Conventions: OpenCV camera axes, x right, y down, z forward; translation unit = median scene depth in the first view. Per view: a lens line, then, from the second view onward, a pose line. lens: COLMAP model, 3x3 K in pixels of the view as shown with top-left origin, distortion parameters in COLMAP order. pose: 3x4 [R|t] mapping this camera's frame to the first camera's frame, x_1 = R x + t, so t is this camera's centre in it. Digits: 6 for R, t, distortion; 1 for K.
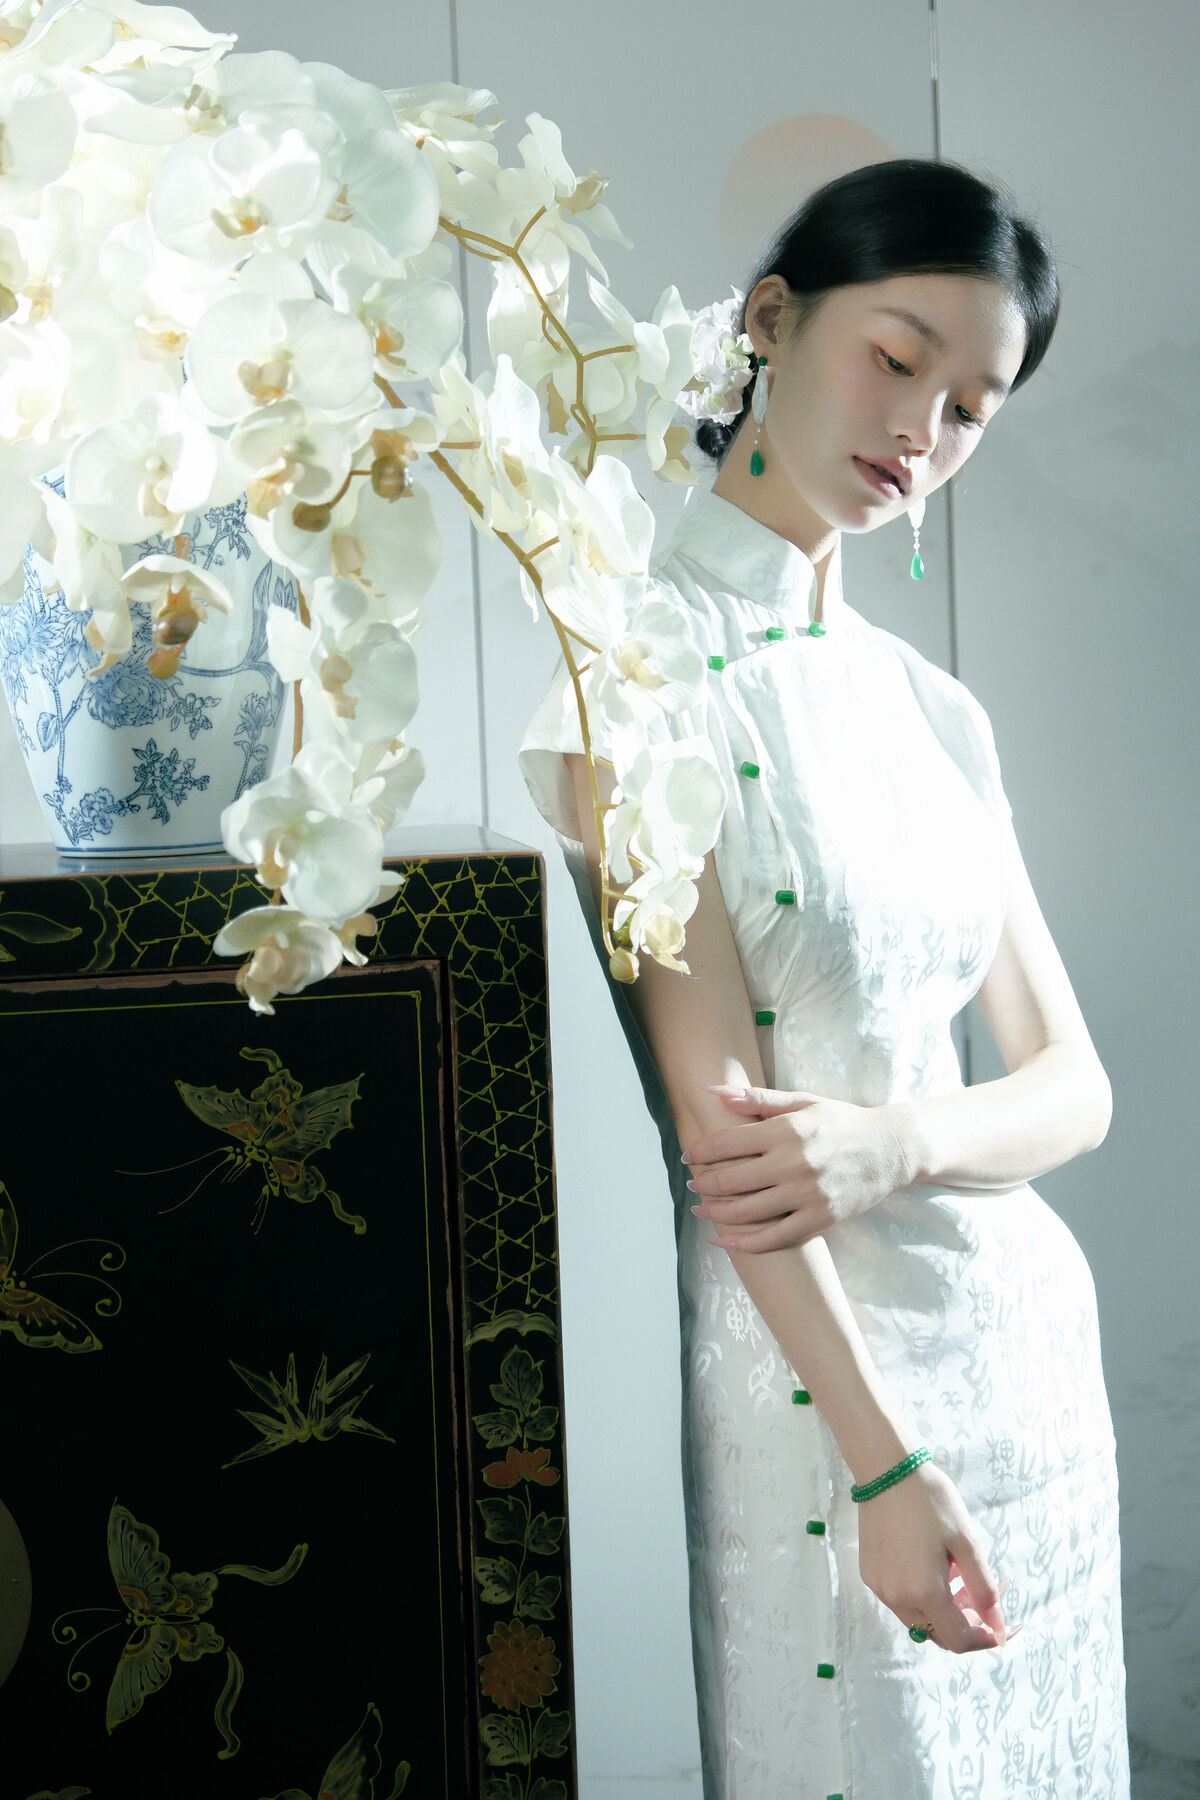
lens RADIAL K [[4498.8, 0, 688.9], [0, 4498.8, 713.6], [0, 0, 1]] dist [-0.008036, 1.053702]
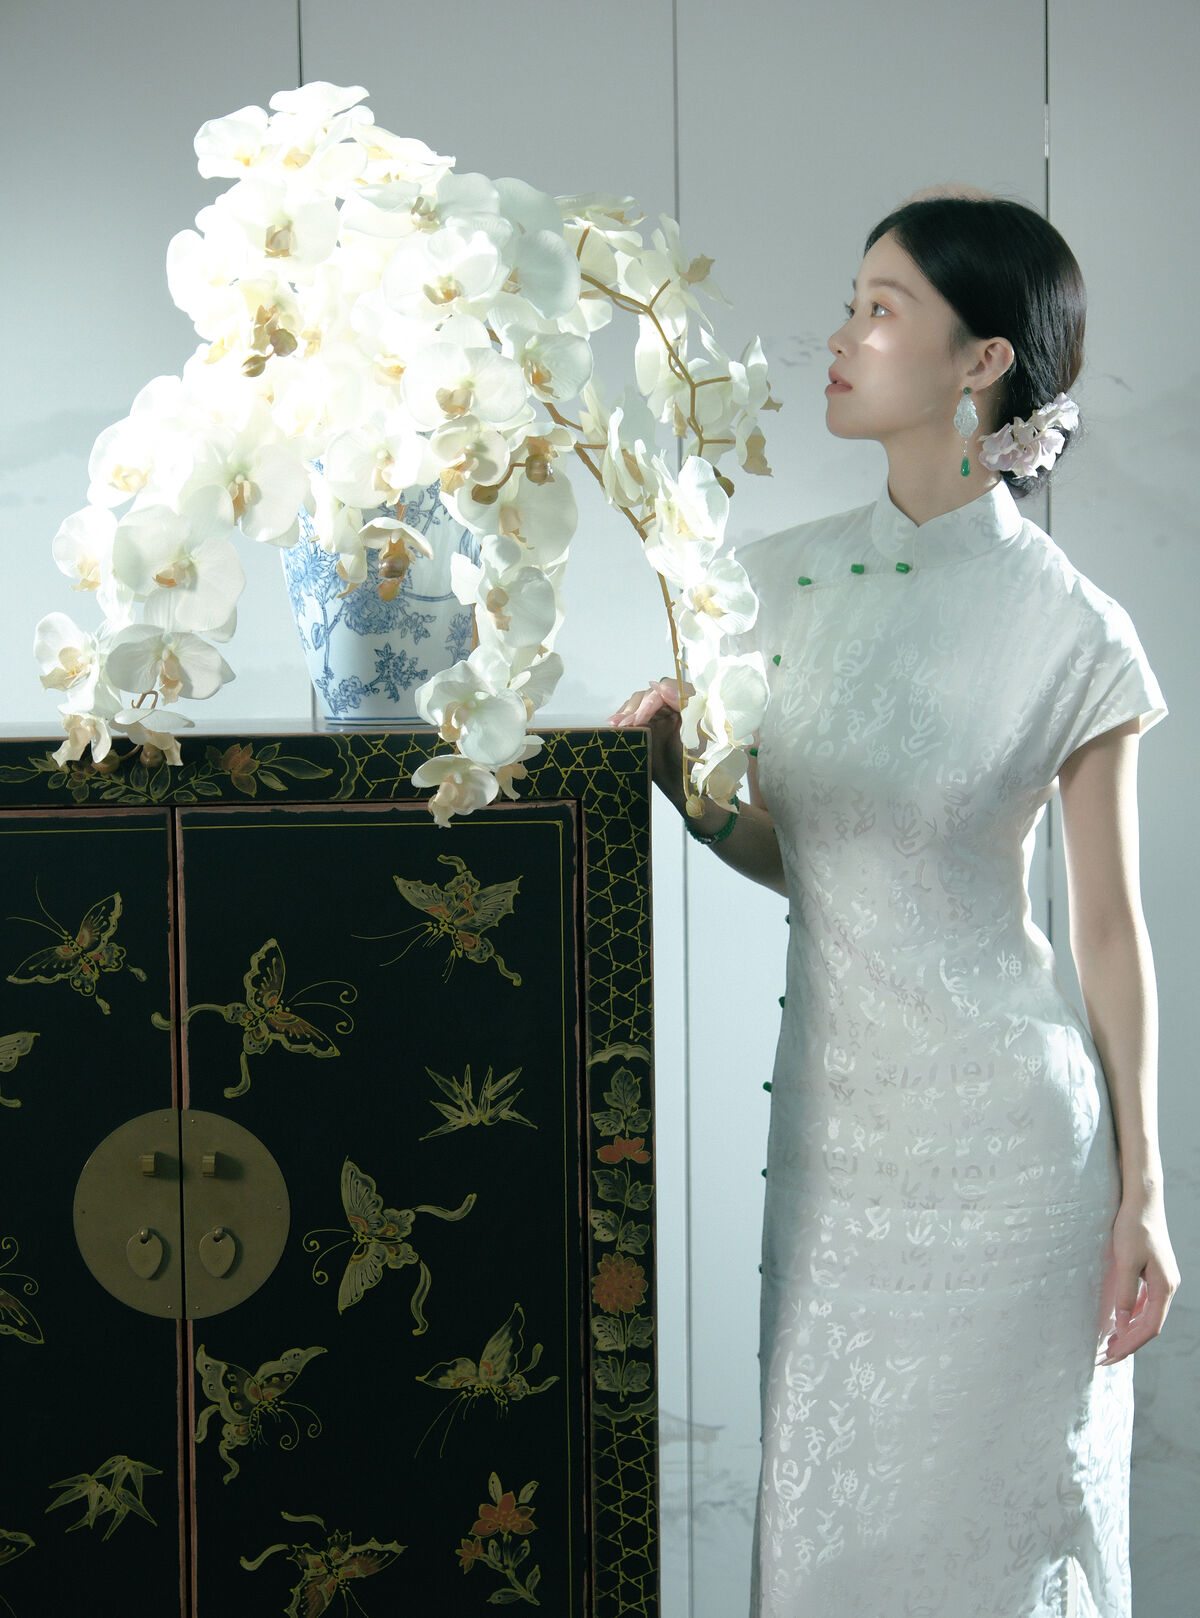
lens RADIAL K [[5042.1, 0, 832.8], [0, 5042.1, 956.8], [0, 0, 1]] dist [-0.043129, 0.217410]
pose [[0.995529, 0.033734, -0.088224, 0.173878], [-0.028854, 0.998013, 0.056010, 0.011643], [0.089938, -0.053214, 0.994525, -0.621432]]
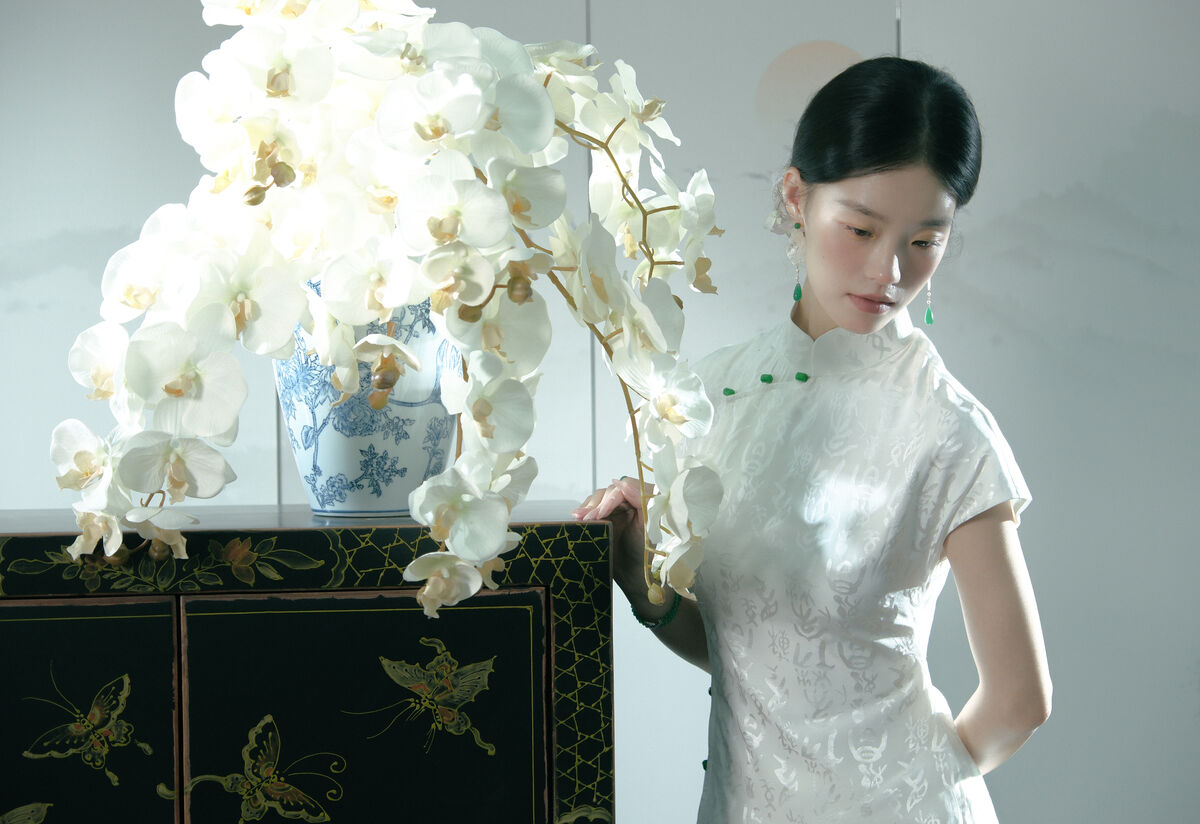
lens RADIAL K [[3299.0, 0, 715.7], [0, 3299.0, 411.4], [0, 0, 1]] dist [-0.112581, 2.417195]
pose [[0.999188, 0.027798, -0.029166, 0.038527], [-0.027595, 0.999592, 0.007342, -0.018535], [0.029359, -0.006531, 0.999548, -0.178738]]
